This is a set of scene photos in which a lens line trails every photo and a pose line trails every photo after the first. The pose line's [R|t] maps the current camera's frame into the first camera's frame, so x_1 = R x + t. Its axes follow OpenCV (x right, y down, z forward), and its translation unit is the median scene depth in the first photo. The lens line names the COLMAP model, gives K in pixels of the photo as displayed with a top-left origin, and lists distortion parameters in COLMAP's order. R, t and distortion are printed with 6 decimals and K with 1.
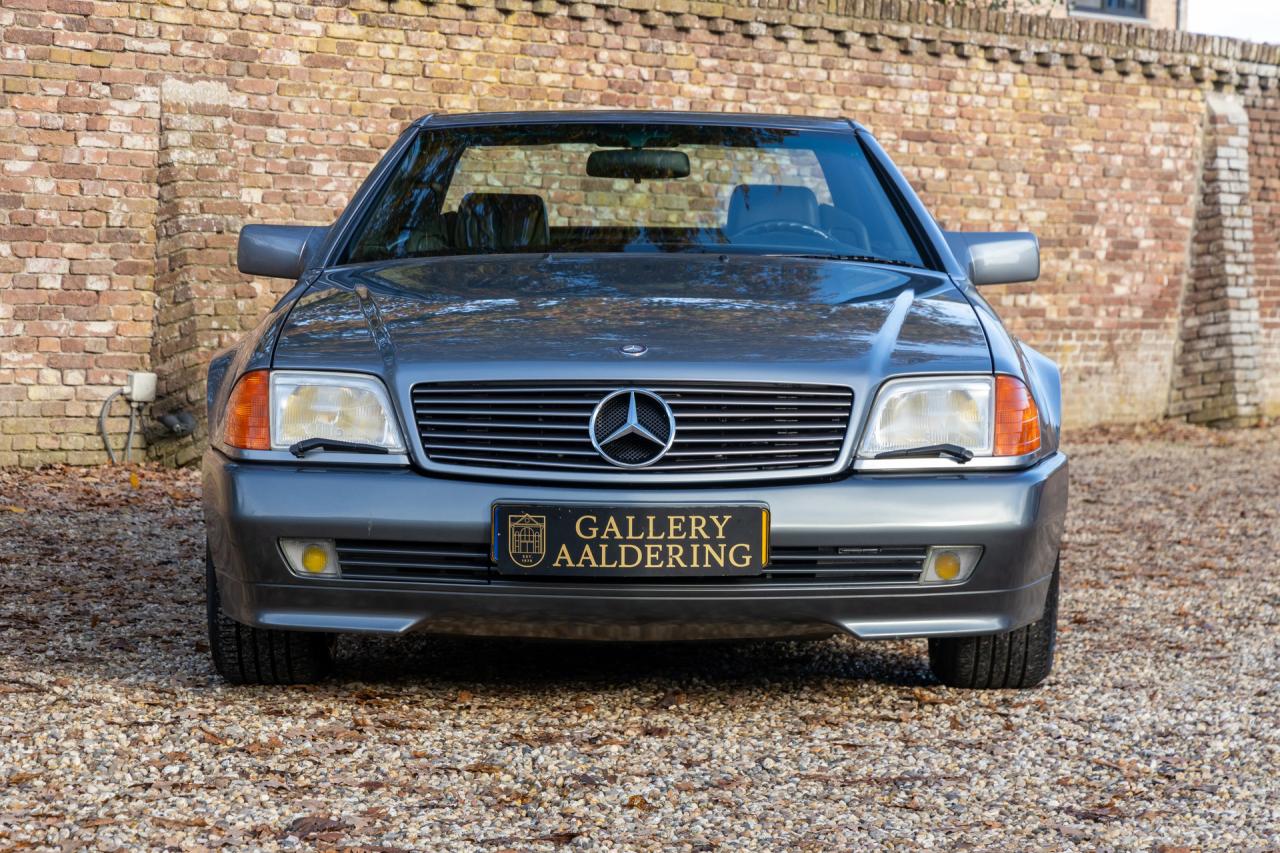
lens RADIAL K [[3899.8, 0, 640.0], [0, 3899.8, 426.5], [0, 0, 1]] dist [0.075433, -0.267939]
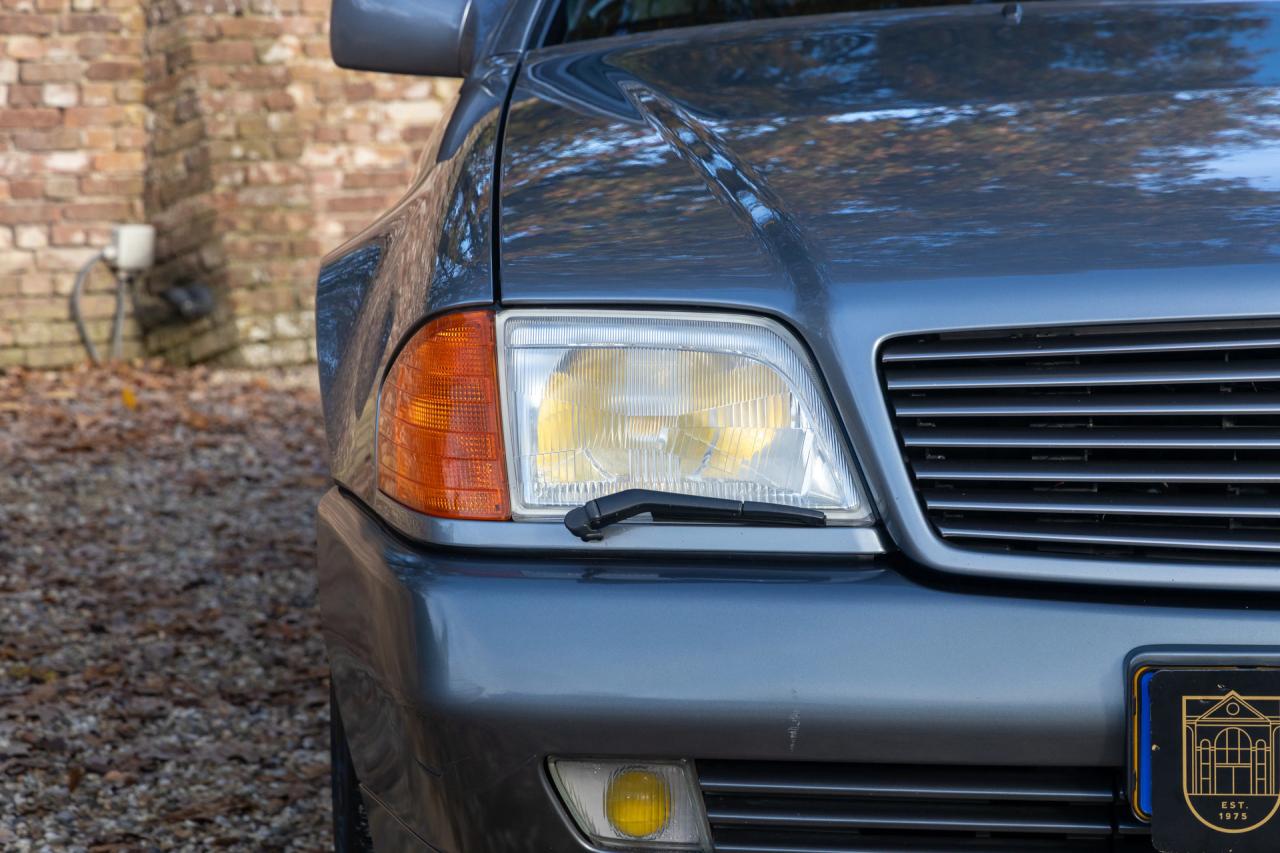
lens RADIAL K [[3899.8, 0, 640.0], [0, 3899.8, 426.5], [0, 0, 1]] dist [0.075433, -0.267939]
pose [[0.999471, -0.032216, 0.004362, -0.047257], [0.031940, 0.998080, 0.053059, -0.013216], [-0.006063, -0.052892, 0.998582, 0.348950]]
